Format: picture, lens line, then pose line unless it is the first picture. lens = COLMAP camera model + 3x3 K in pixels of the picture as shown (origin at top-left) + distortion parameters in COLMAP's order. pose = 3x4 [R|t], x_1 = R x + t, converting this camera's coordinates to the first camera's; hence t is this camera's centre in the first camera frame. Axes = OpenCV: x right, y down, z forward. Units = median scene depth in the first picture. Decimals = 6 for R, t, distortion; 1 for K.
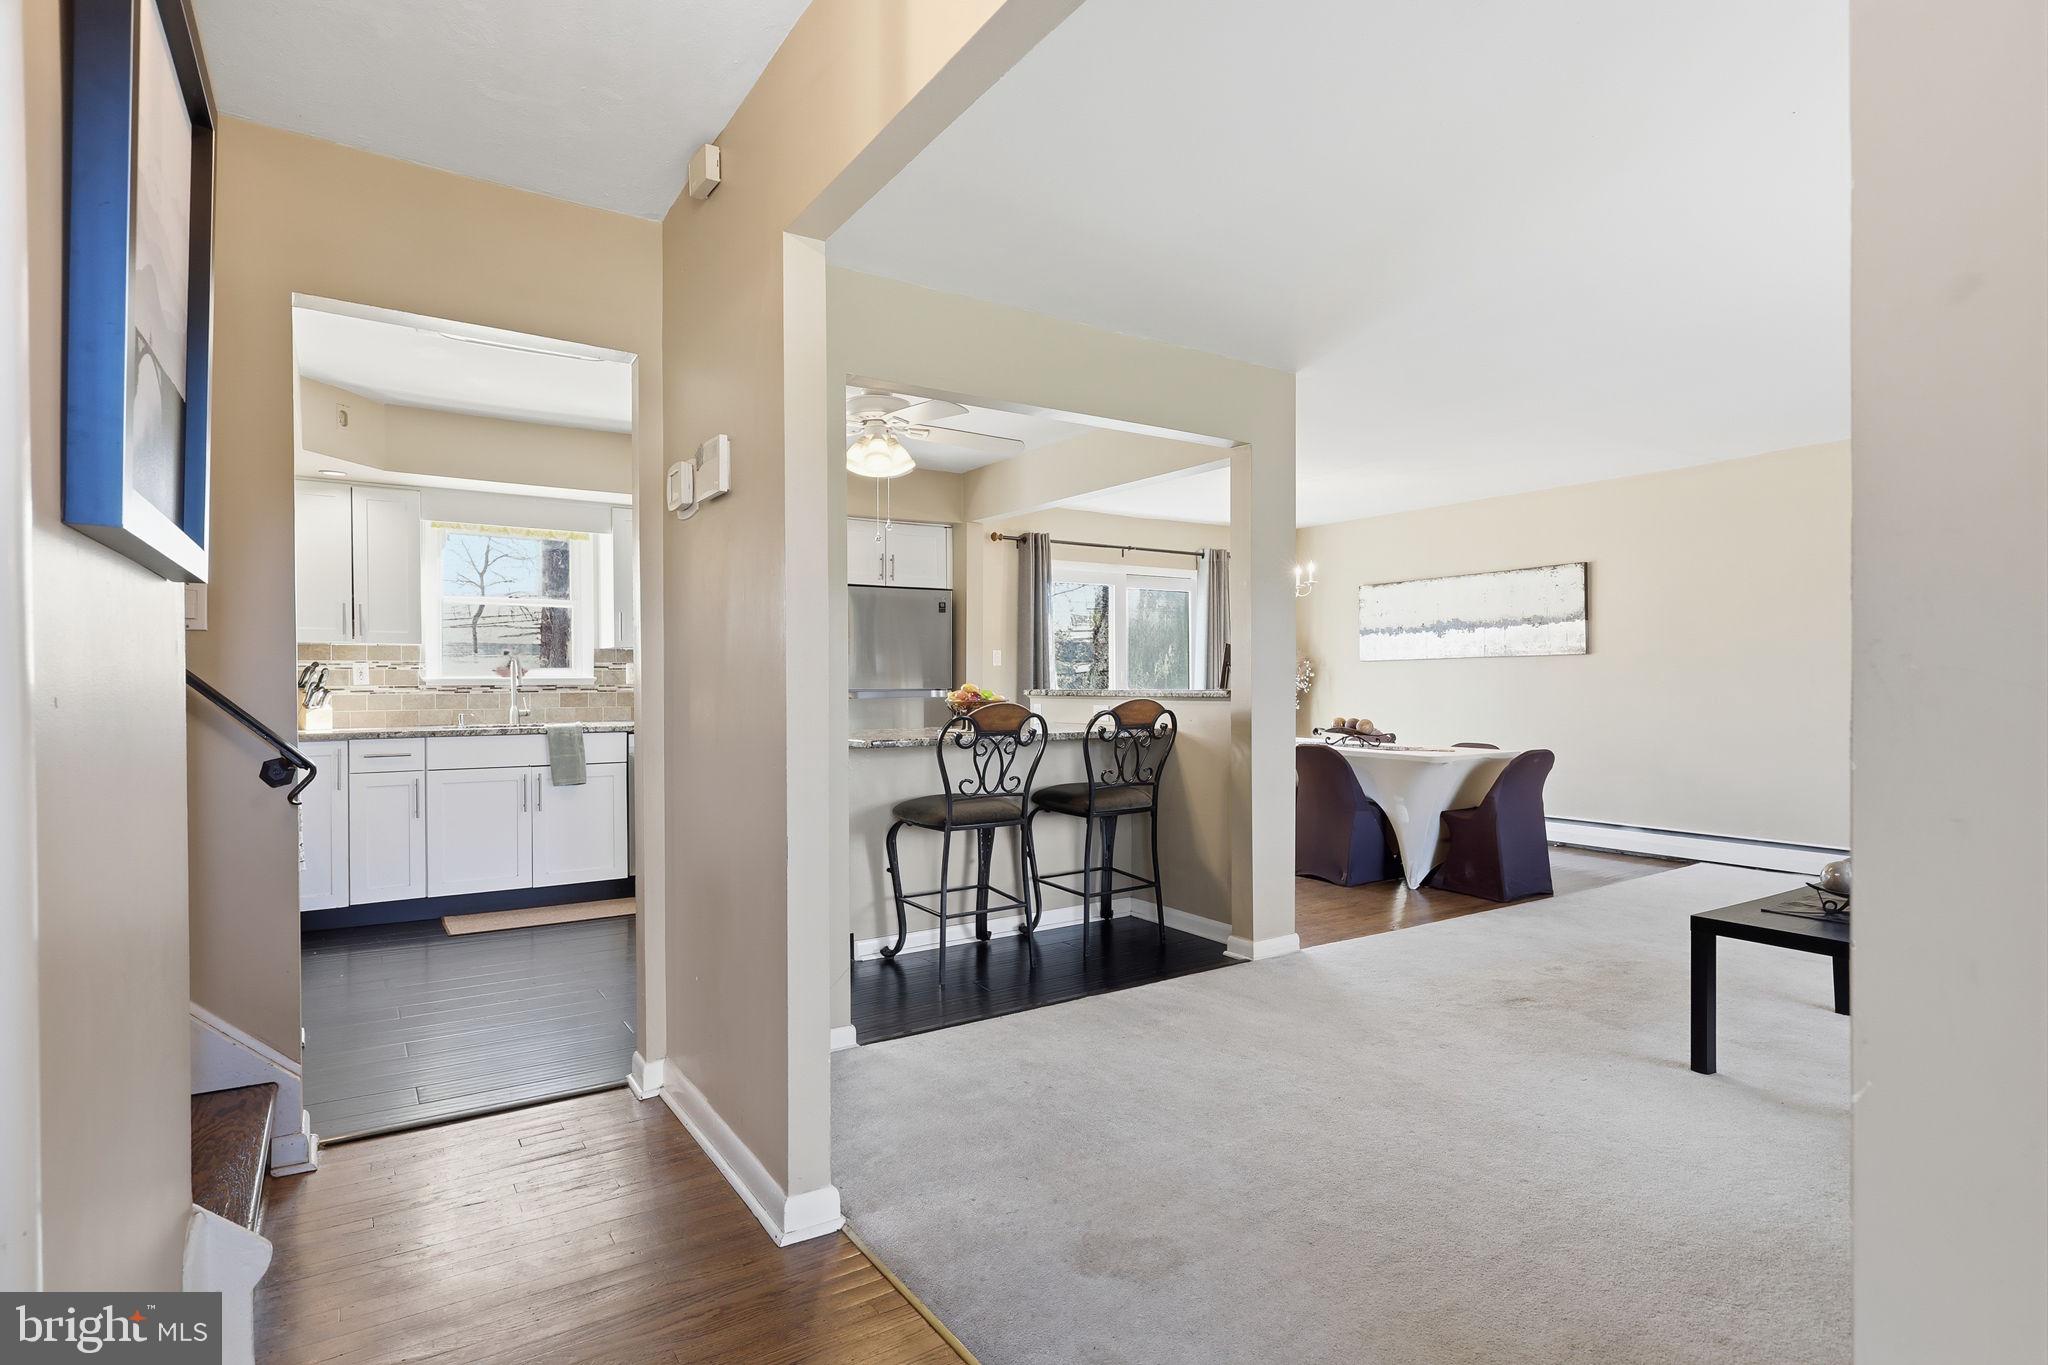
lens RADIAL K [[1033.2, 0, 1023.2], [0, 1033.2, 689.8], [0, 0, 1]] dist [-0.001554, -0.000098]
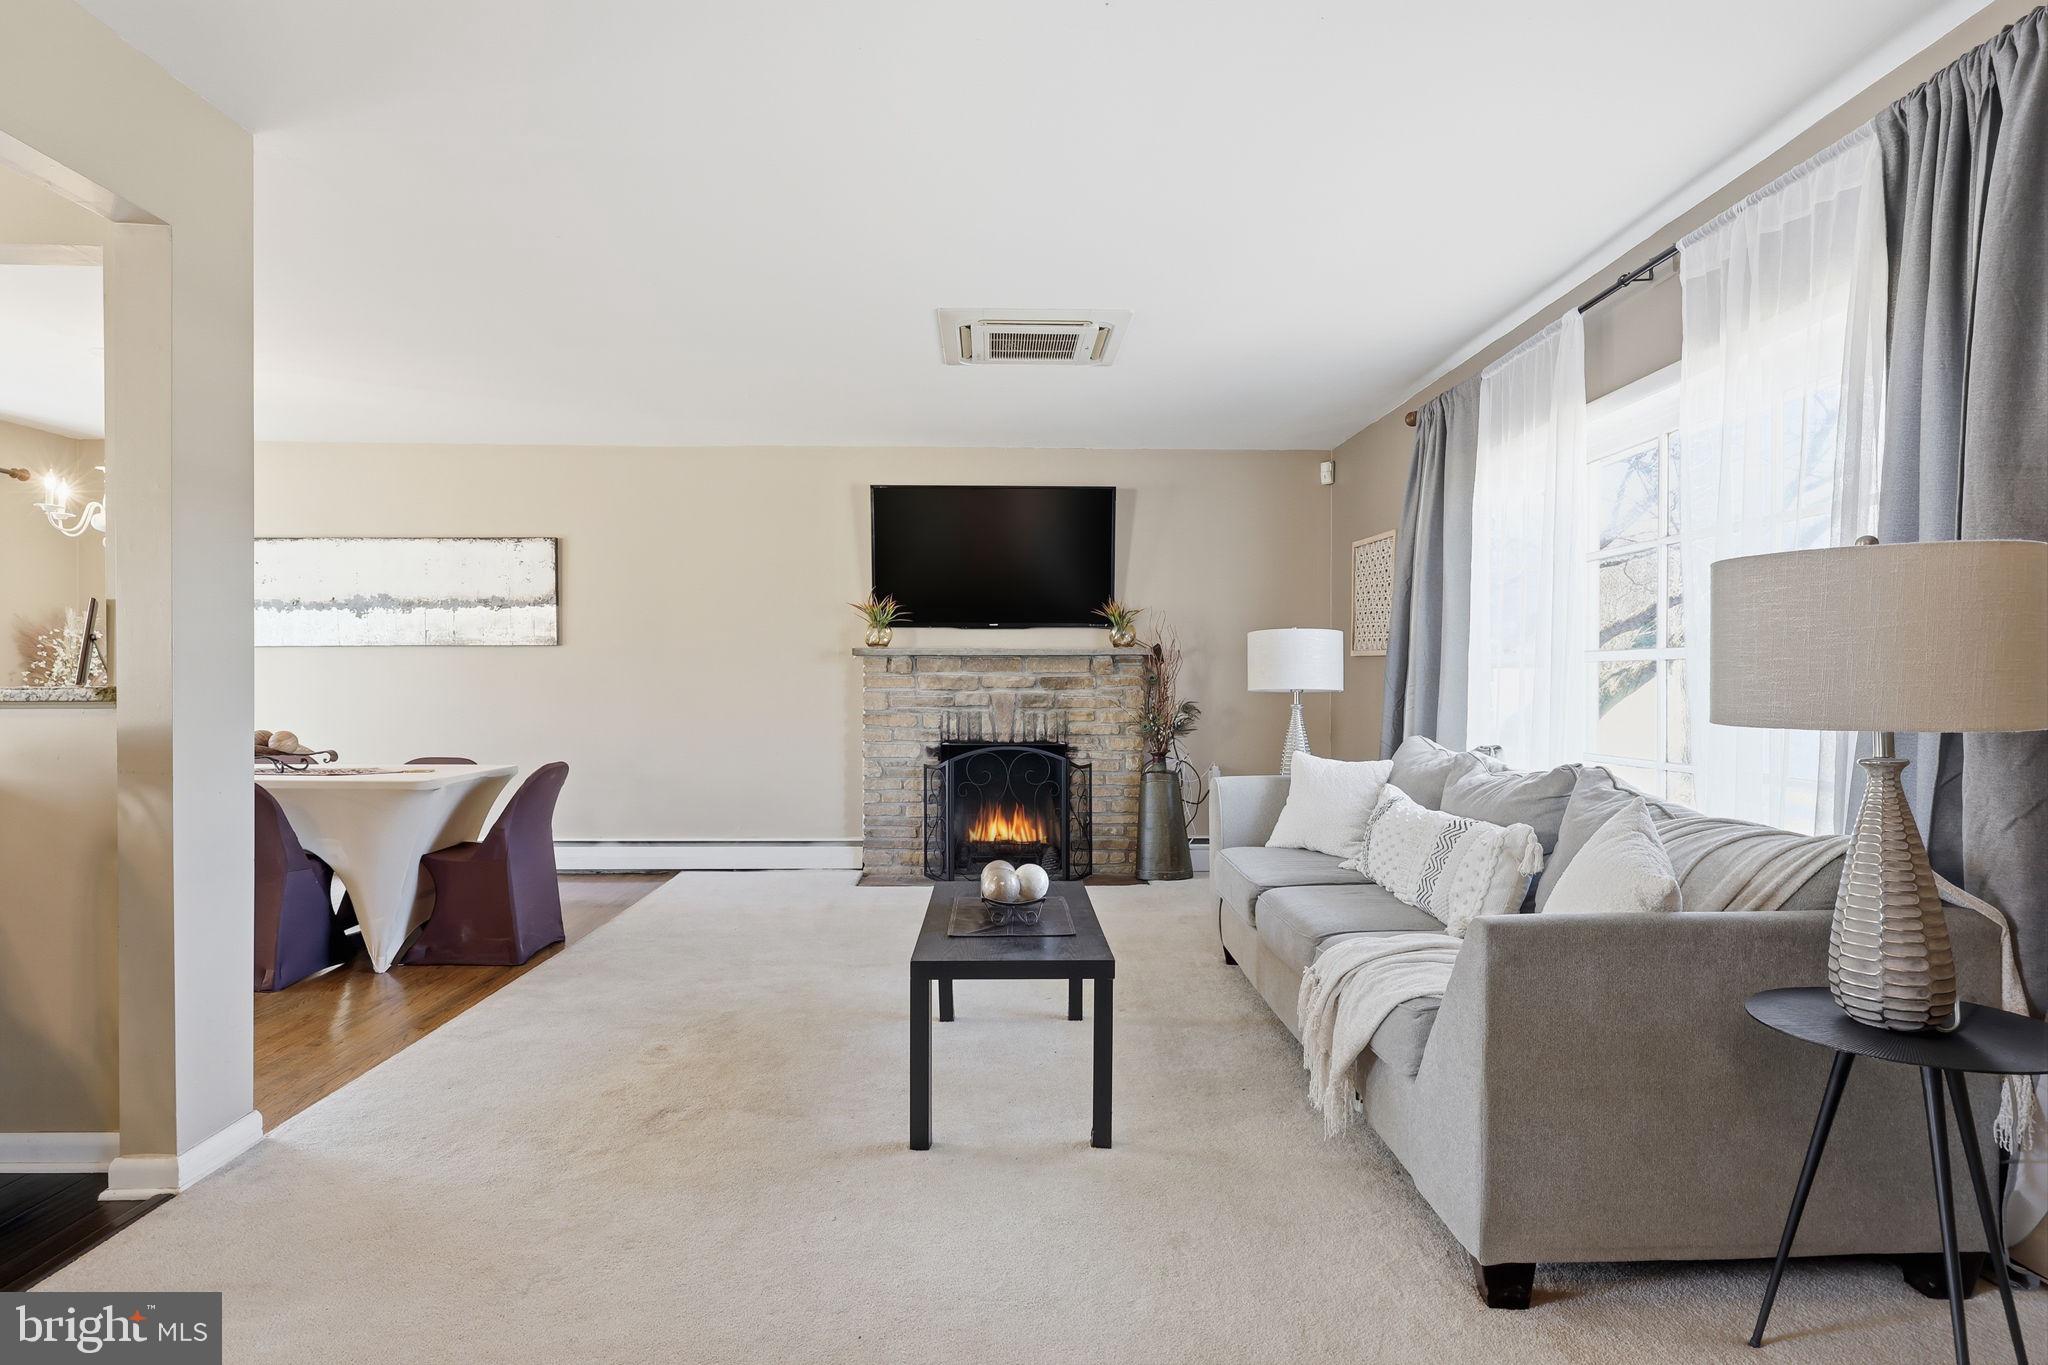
lens RADIAL K [[1083.7, 0, 1022.8], [0, 1083.7, 690.6], [0, 0, 1]] dist [0.000422, 0.000443]
pose [[0.523665, -0.003055, 0.851919, -0.017639], [0.001663, 0.999995, 0.002564, 0.001167], [-0.851923, 0.000074, 0.523668, 0.227991]]
